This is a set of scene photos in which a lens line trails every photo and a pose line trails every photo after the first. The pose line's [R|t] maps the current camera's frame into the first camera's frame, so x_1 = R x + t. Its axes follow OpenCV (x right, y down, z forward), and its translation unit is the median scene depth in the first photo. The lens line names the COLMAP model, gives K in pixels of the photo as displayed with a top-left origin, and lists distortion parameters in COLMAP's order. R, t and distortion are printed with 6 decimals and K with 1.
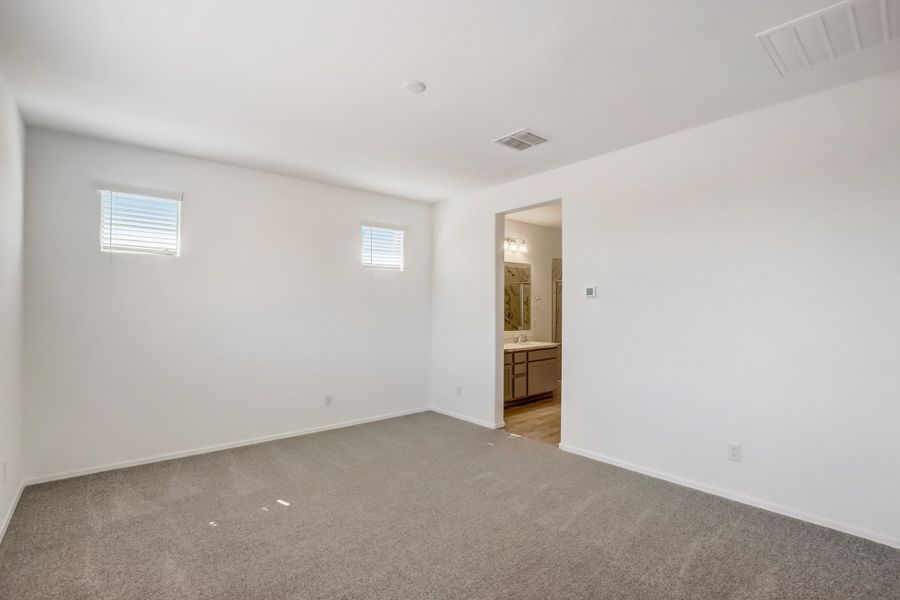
lens RADIAL K [[412.4, 0, 452.2], [0, 412.4, 305.5], [0, 0, 1]] dist [0.002510, 0.000115]
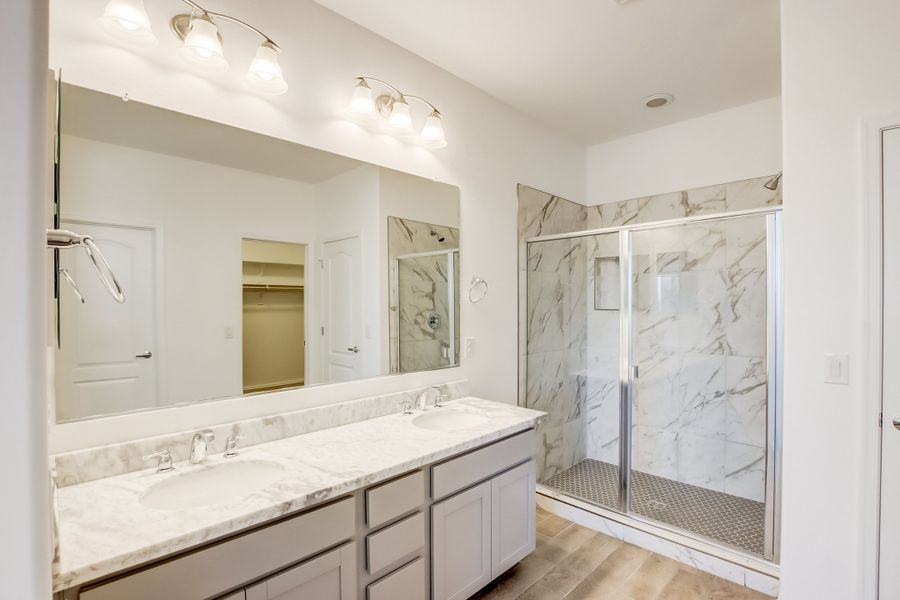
lens RADIAL K [[412.4, 0, 452.5], [0, 412.4, 305.7], [0, 0, 1]] dist [0.002510, 0.000115]
pose [[0.996669, -0.006493, 0.081297, 0.158109], [0.005991, 0.999961, 0.006420, 0.003043], [-0.081336, -0.005911, 0.996669, 0.655353]]
